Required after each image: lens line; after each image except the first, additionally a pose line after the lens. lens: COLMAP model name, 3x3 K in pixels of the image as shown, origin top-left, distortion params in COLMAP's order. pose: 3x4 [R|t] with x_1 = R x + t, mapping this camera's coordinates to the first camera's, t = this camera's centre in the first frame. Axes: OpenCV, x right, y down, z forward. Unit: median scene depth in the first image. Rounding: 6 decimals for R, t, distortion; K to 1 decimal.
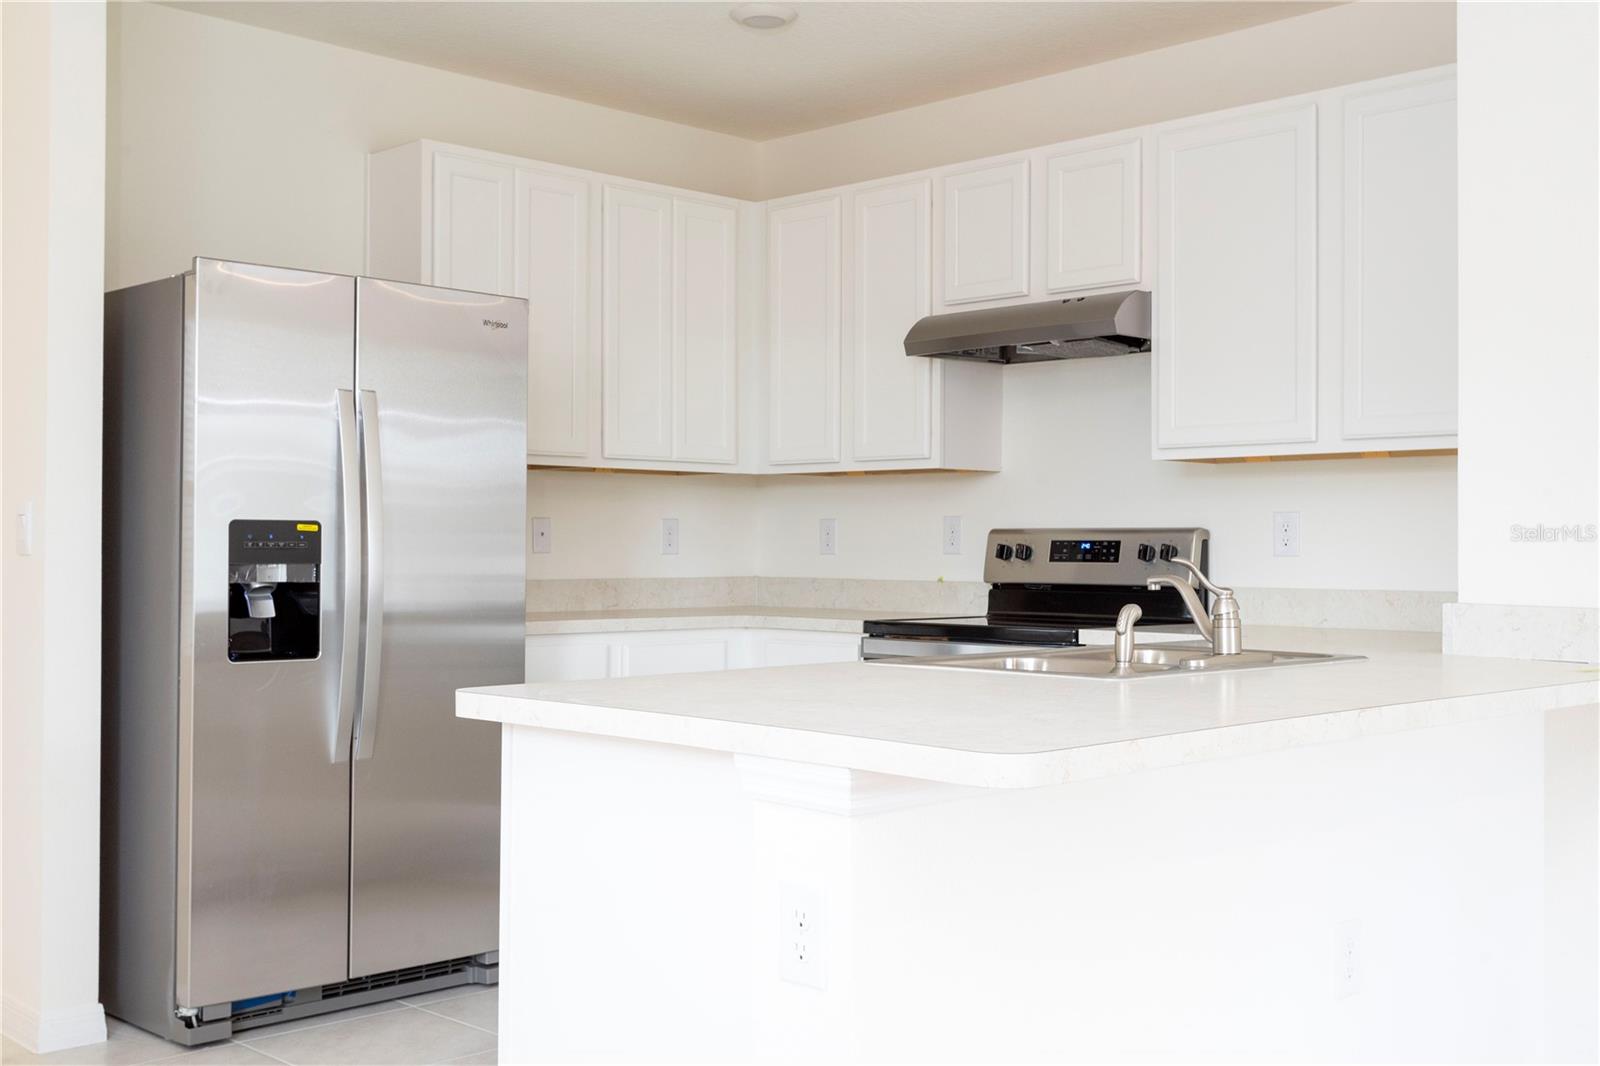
lens RADIAL K [[1742.7, 0, 800.0], [0, 1742.7, 533.0], [0, 0, 1]] dist [0.057409, 0.002894]
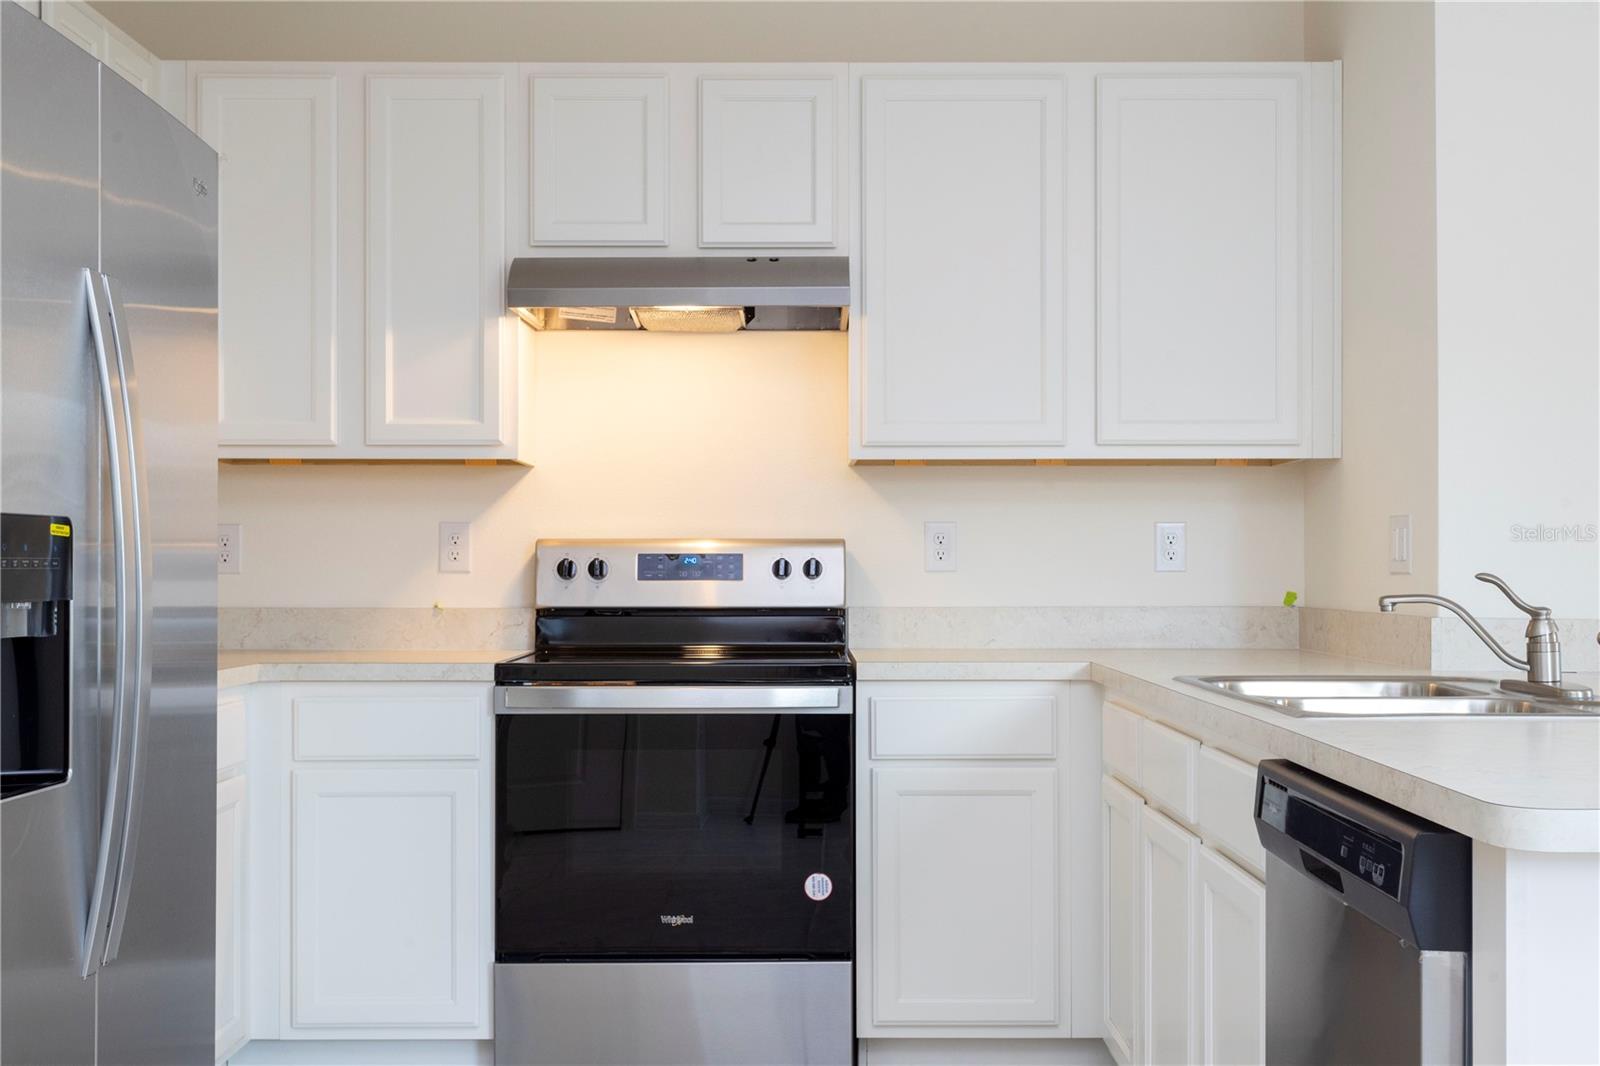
lens RADIAL K [[1797.0, 0, 800.0], [0, 1797.0, 533.0], [0, 0, 1]] dist [0.030004, -0.018287]
pose [[0.698612, 0.007698, 0.715459, -0.410414], [-0.002414, 0.999962, -0.008402, 0.001490], [-0.715497, 0.004143, 0.698604, 0.380910]]
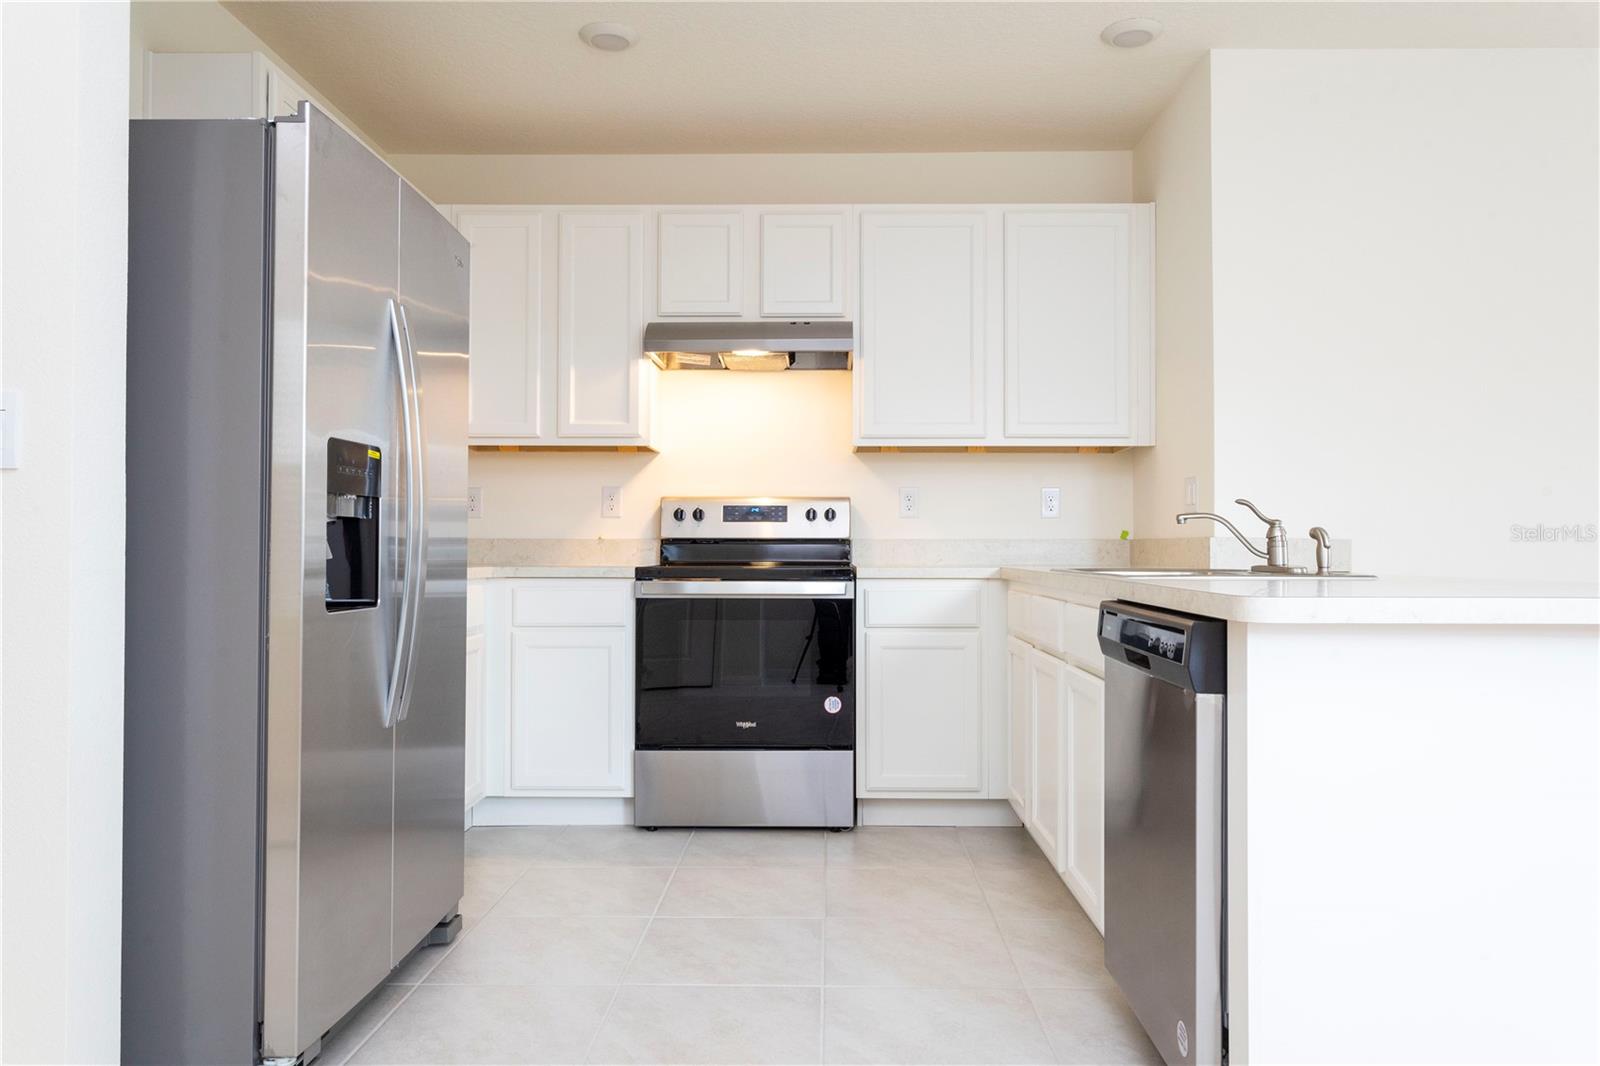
lens RADIAL K [[1111.5, 0, 805.7], [0, 1111.5, 516.2], [0, 0, 1]] dist [0.005910, 0.003633]
pose [[0.711103, 0.018194, 0.702852, -0.413280], [-0.005303, 0.999775, -0.020515, 0.030130], [-0.703068, 0.010861, 0.711040, 0.374834]]
